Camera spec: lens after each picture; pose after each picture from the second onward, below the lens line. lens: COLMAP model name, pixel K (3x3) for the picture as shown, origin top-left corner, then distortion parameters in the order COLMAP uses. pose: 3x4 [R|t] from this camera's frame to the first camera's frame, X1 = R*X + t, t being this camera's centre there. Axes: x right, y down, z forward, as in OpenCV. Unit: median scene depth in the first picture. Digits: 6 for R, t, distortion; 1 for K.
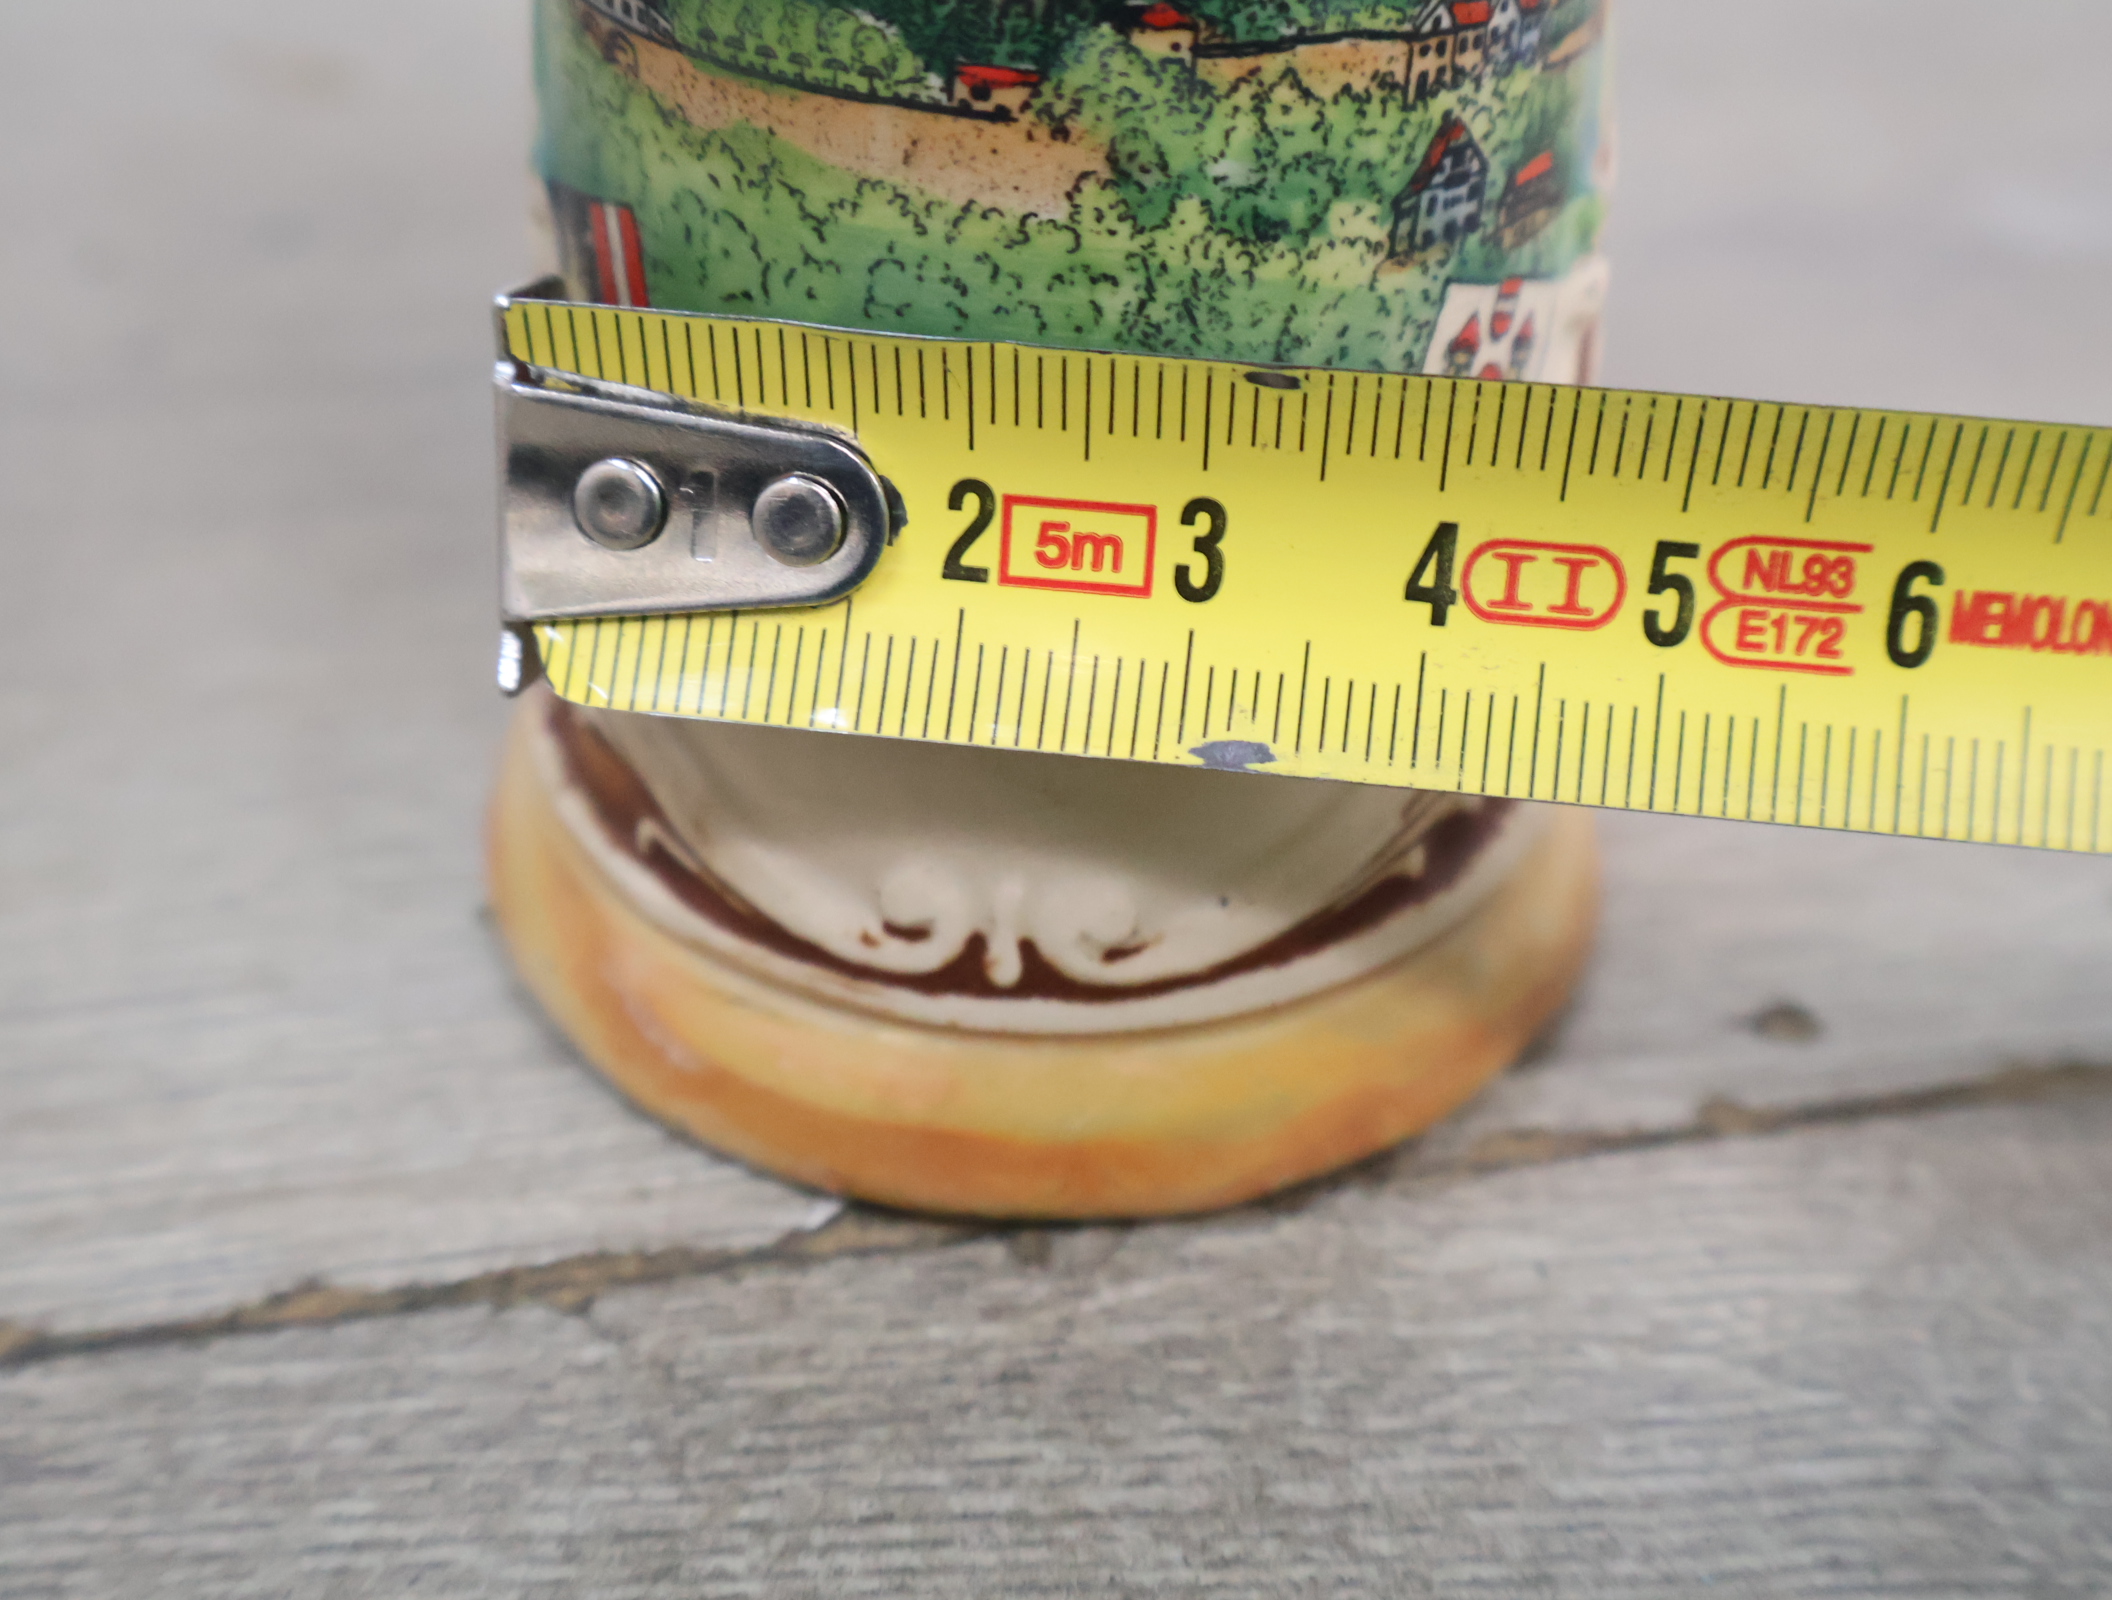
lens RADIAL K [[2963.5, 0, 1056.0], [0, 2963.5, 800.0], [0, 0, 1]] dist [0.063564, -0.079577]
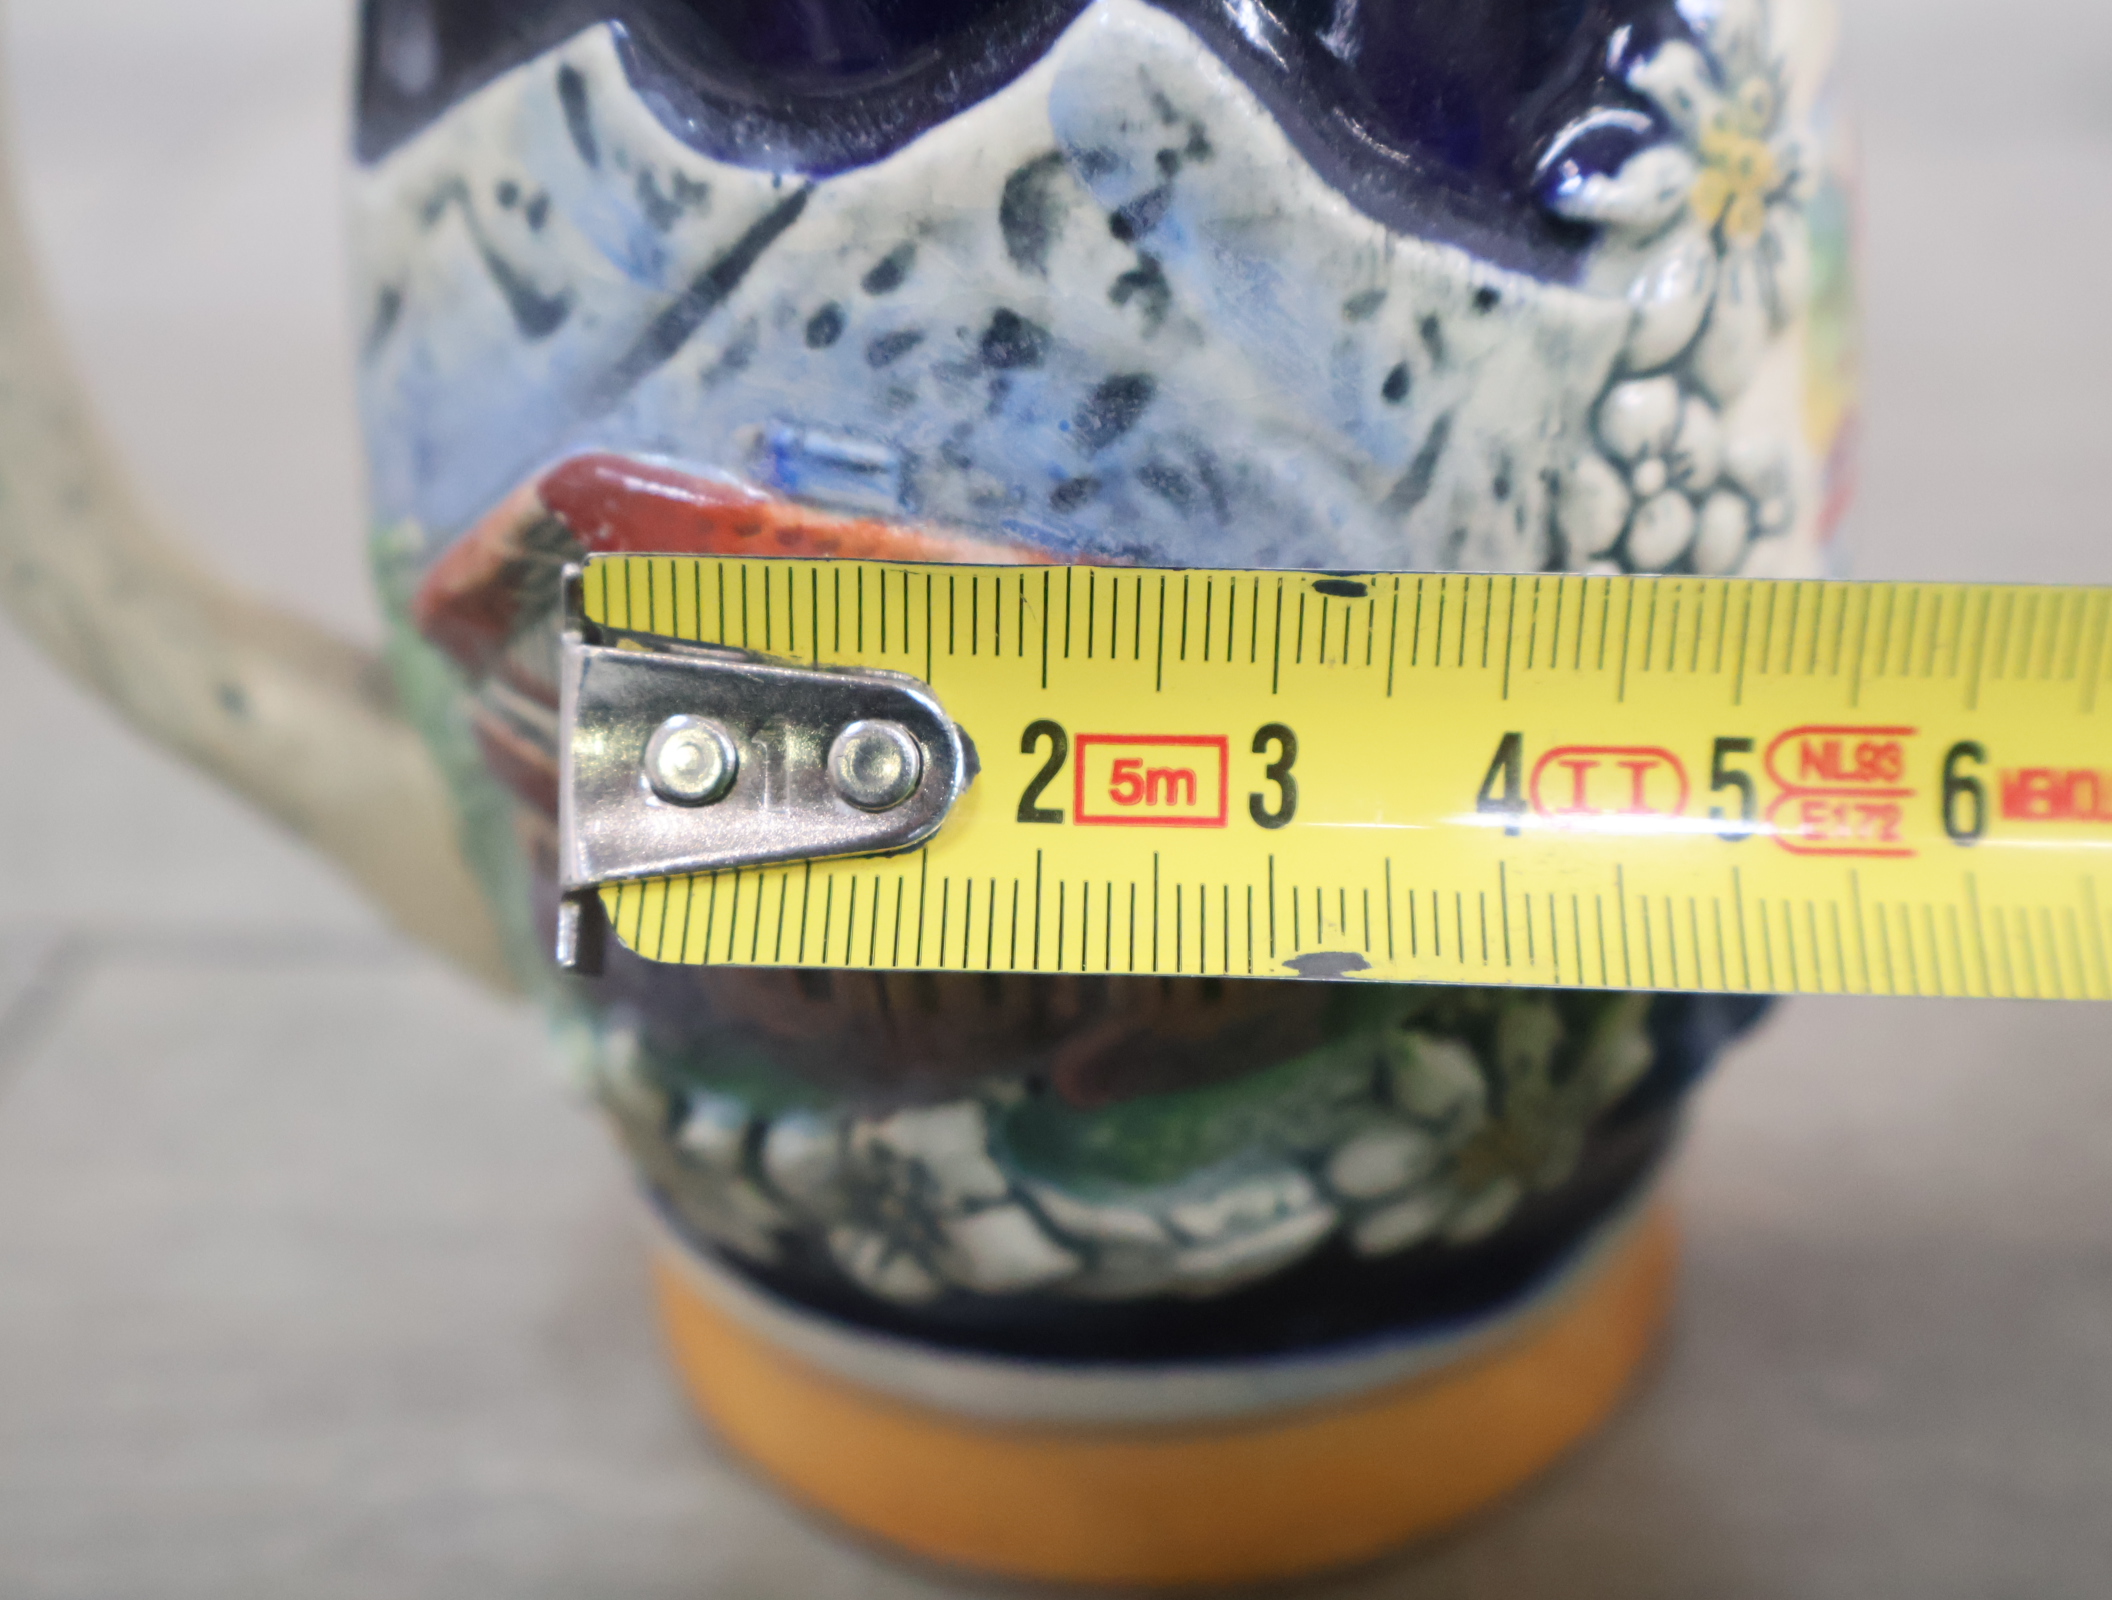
lens RADIAL K [[2963.5, 0, 1056.0], [0, 2963.5, 800.0], [0, 0, 1]] dist [0.063564, -0.079577]
pose [[0.991120, -0.026439, 0.130313, -0.157757], [0.075588, 0.918310, -0.388577, 0.312307], [-0.109394, 0.394977, 0.912155, 0.085469]]
